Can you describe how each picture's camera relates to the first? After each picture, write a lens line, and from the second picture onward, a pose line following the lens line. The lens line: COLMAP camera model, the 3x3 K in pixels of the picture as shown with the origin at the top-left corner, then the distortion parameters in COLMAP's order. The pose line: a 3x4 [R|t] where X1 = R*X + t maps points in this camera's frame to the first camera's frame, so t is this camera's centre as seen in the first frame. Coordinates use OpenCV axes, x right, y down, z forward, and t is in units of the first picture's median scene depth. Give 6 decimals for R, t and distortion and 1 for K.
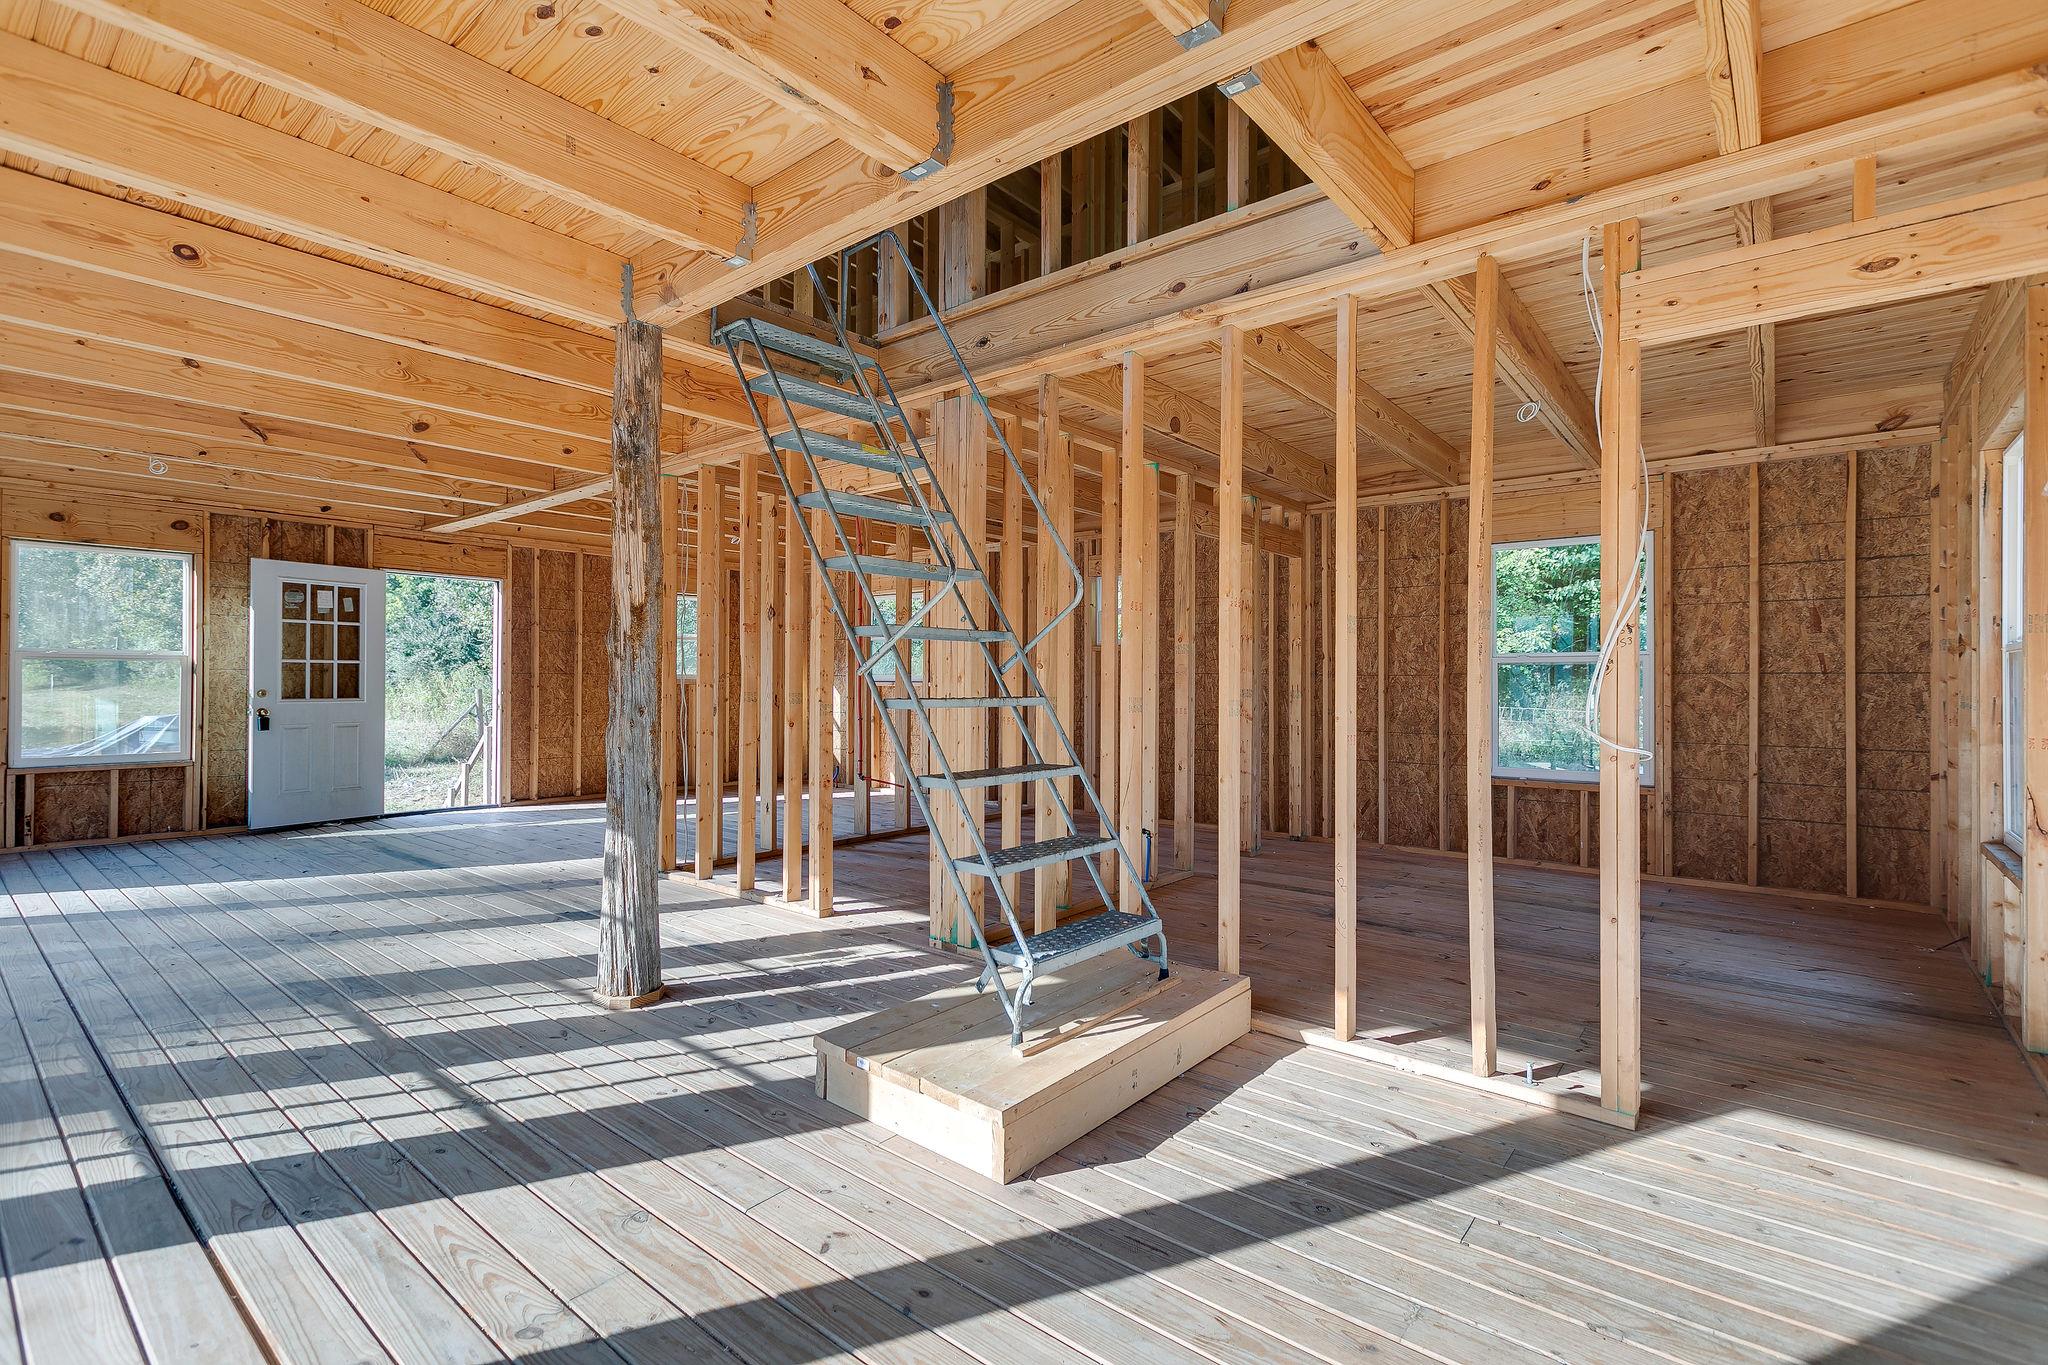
lens RADIAL K [[950.6, 0, 1024.3], [0, 950.6, 679.1], [0, 0, 1]] dist [0.003874, -0.001074]
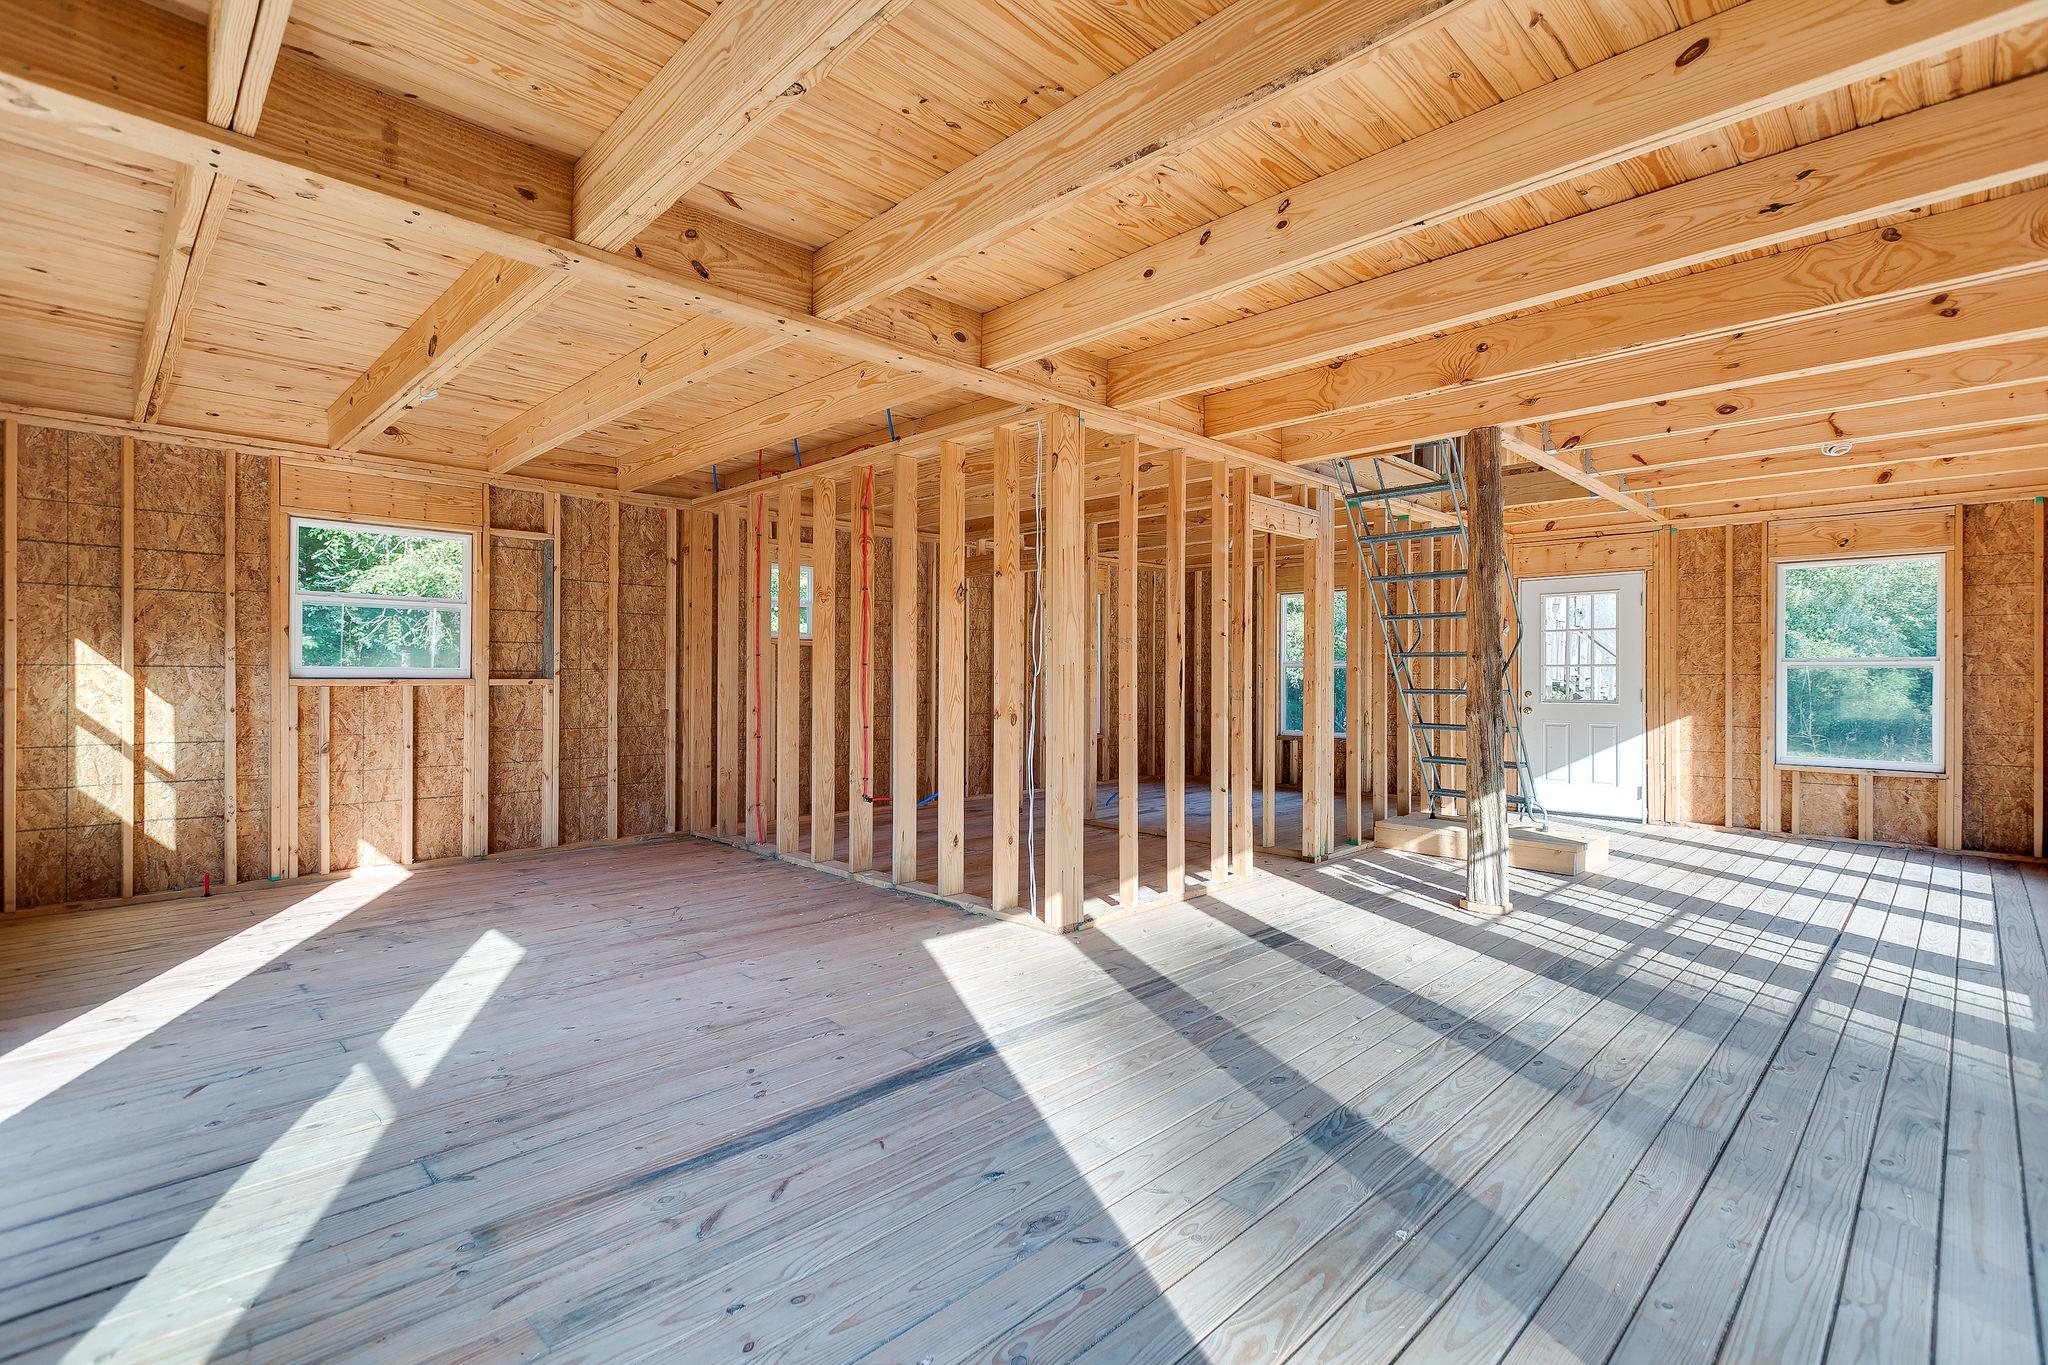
lens RADIAL K [[950.6, 0, 1026.4], [0, 950.6, 678.7], [0, 0, 1]] dist [0.003874, -0.001074]
pose [[0.082342, -0.005291, 0.996590, -1.801989], [-0.003820, 0.999977, 0.005625, -0.007429], [-0.996597, -0.004270, 0.082320, 1.510432]]
